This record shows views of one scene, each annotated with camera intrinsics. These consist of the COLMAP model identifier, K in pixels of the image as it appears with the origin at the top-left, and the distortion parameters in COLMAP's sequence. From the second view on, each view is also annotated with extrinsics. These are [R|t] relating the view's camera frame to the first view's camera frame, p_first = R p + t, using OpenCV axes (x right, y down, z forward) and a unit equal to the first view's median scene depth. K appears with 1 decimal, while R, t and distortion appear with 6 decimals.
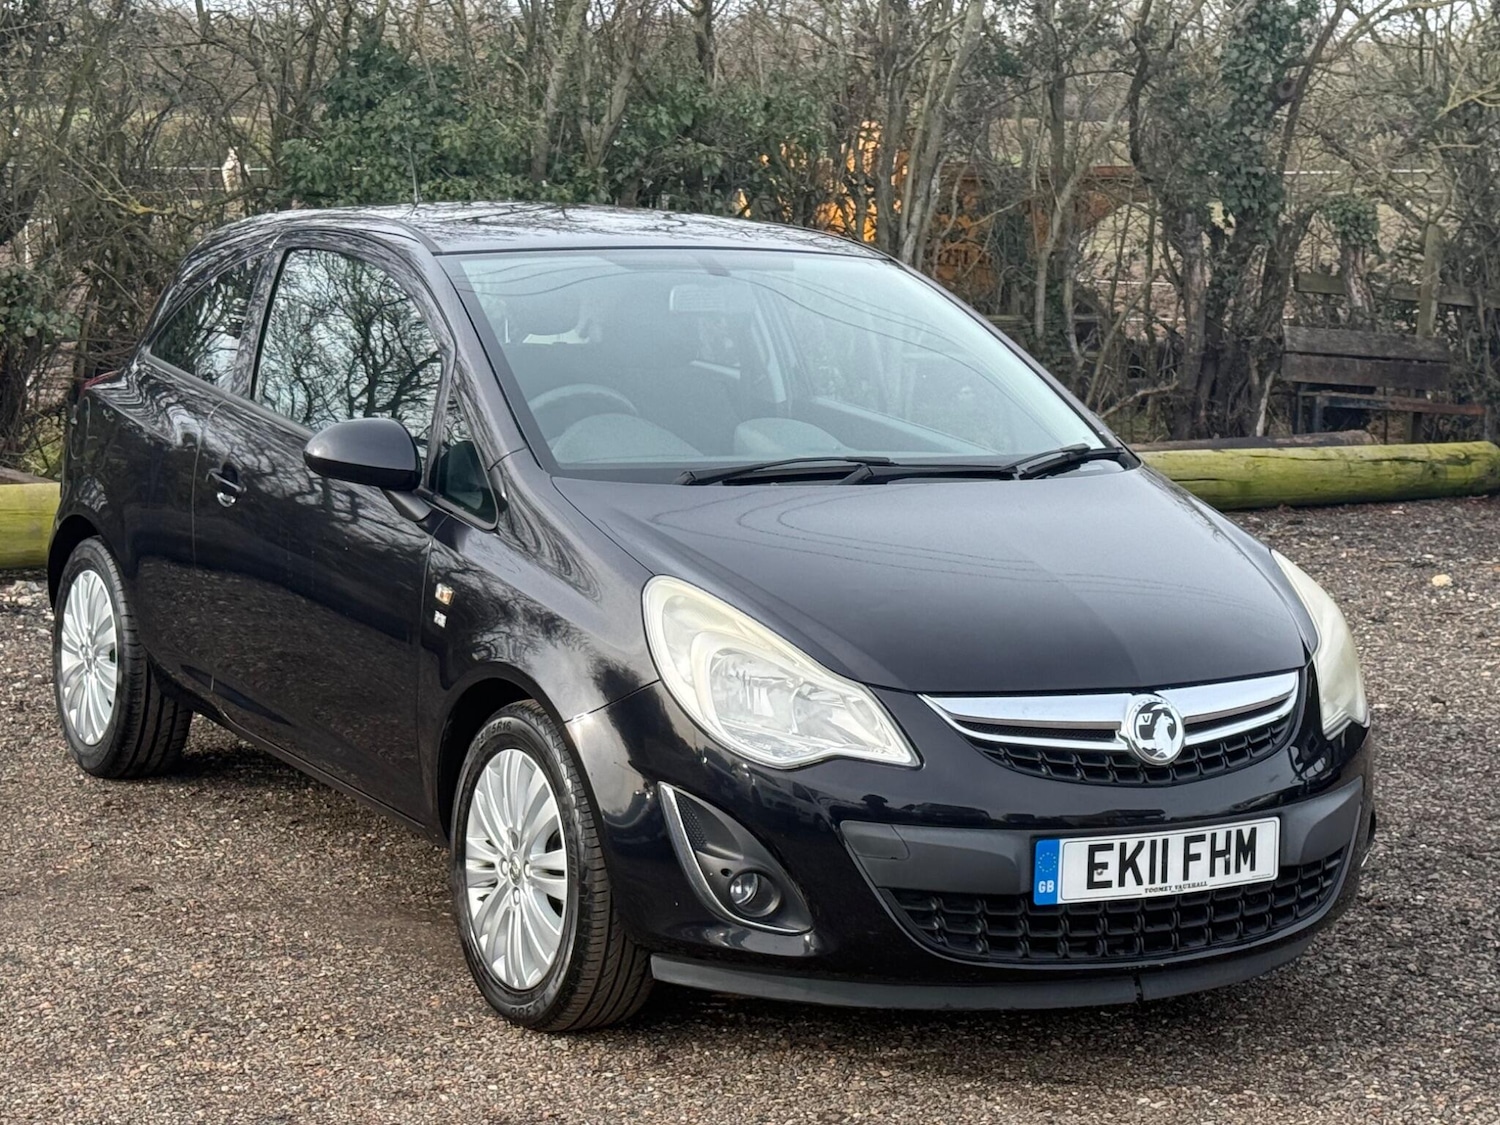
lens RADIAL K [[3147.1, 0, 752.9], [0, 3147.1, 623.9], [0, 0, 1]] dist [0.123102, 0.000000]
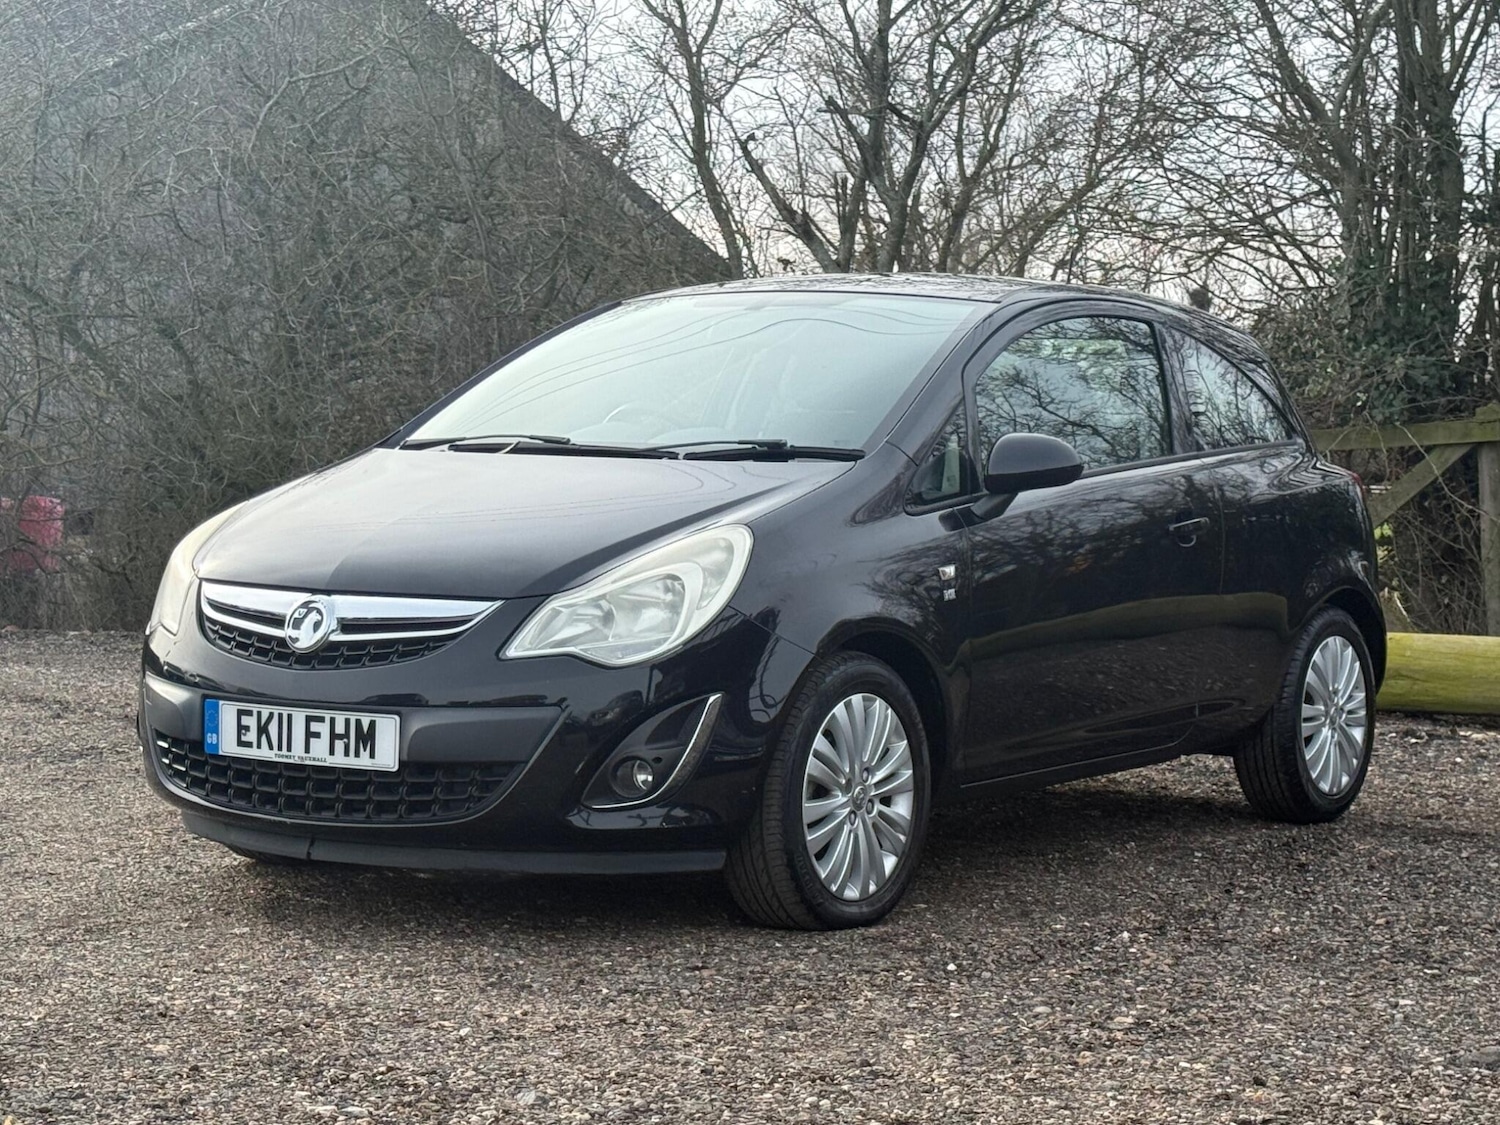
lens RADIAL K [[3147.1, 0, 807.8], [0, 3147.1, 562.1], [0, 0, 1]] dist [0.123102, 0.000000]
pose [[0.457706, 0.018200, -0.888917, 1.269377], [-0.137865, 0.989151, -0.050734, 0.045150], [0.878350, 0.145772, 0.455250, 0.623030]]
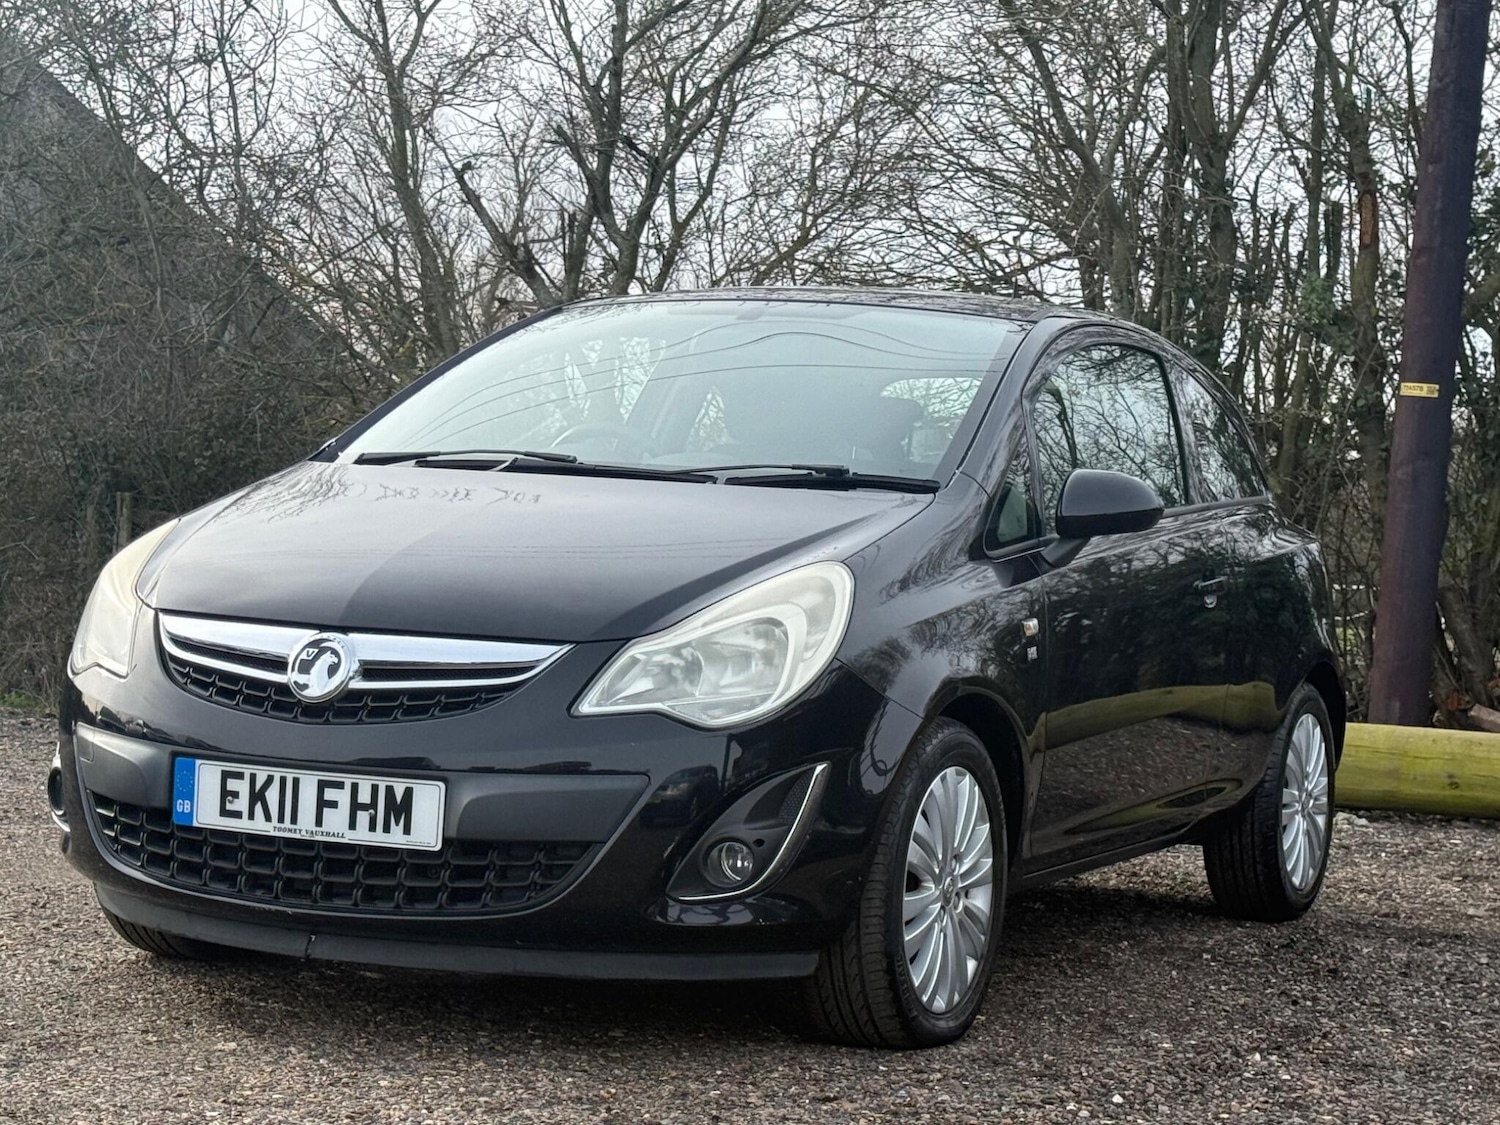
lens RADIAL K [[3147.1, 0, 781.4], [0, 3147.1, 577.0], [0, 0, 1]] dist [0.123102, 0.000000]
pose [[0.585881, 0.016149, -0.810236, 0.992420], [-0.154687, 0.983647, -0.092249, 0.073812], [0.795497, 0.179380, 0.578799, 0.550762]]
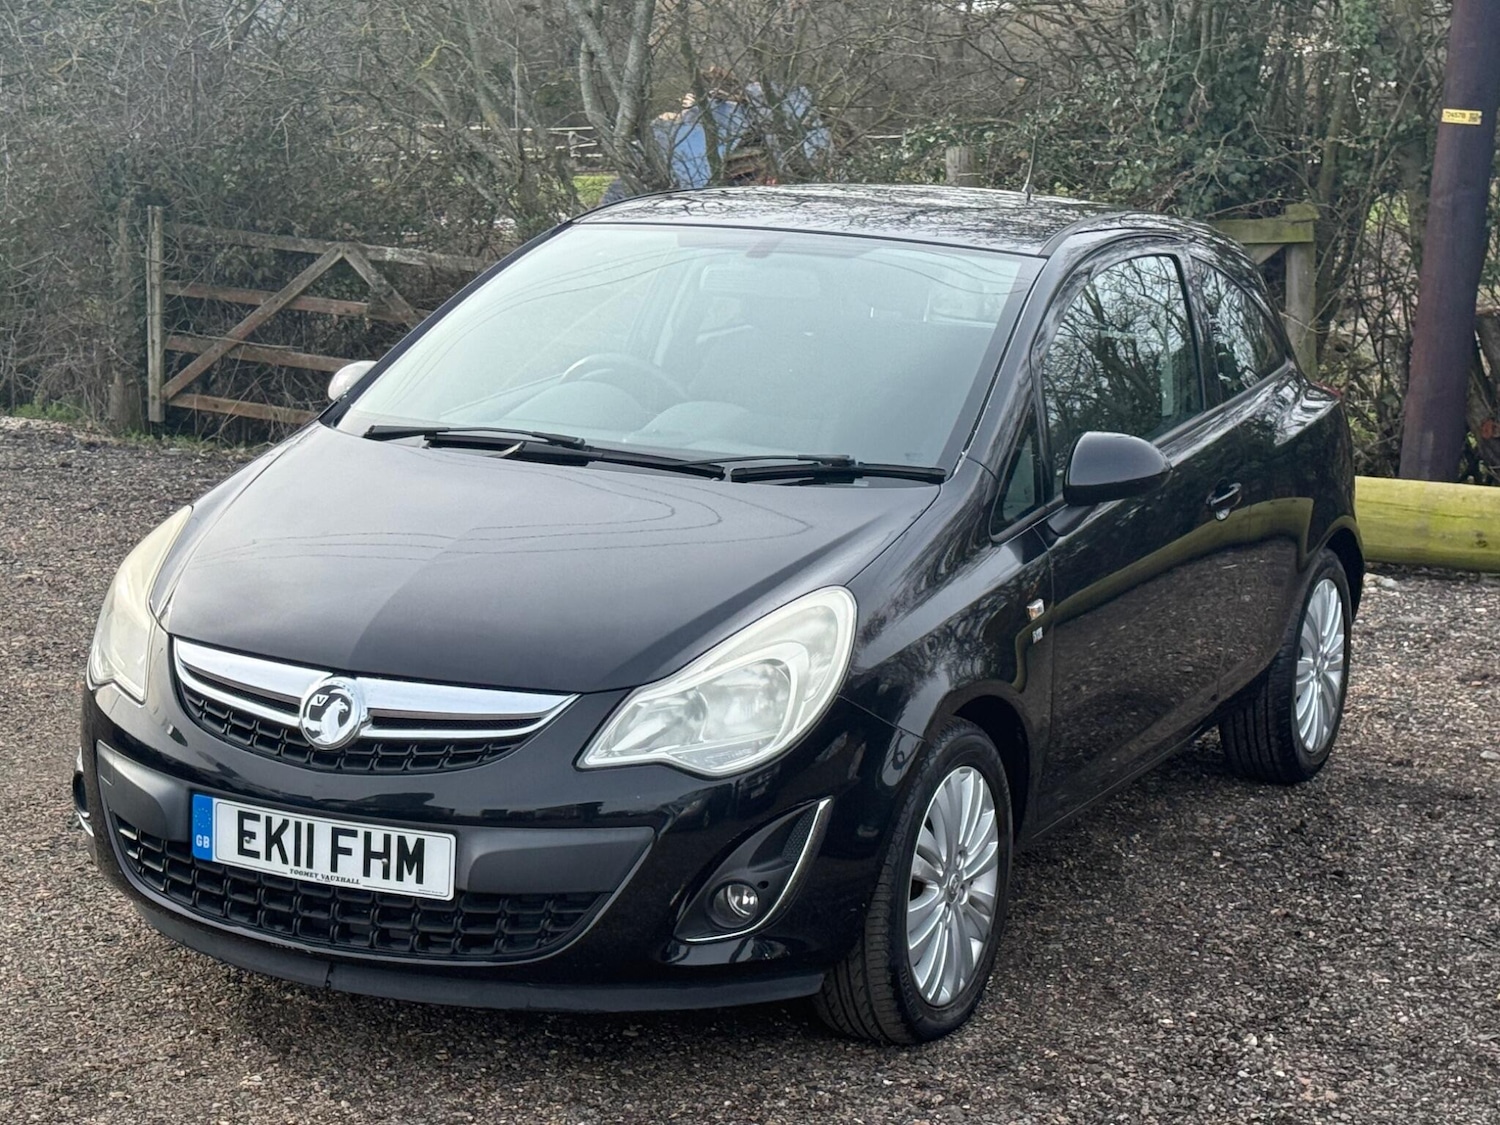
lens RADIAL K [[3147.1, 0, 790.5], [0, 3147.1, 593.1], [0, 0, 1]] dist [0.123102, 0.000000]
pose [[0.575017, 0.130915, -0.807599, 0.998899], [-0.144477, 0.987850, 0.057265, -0.080312], [0.805284, 0.083751, 0.586945, 0.537674]]
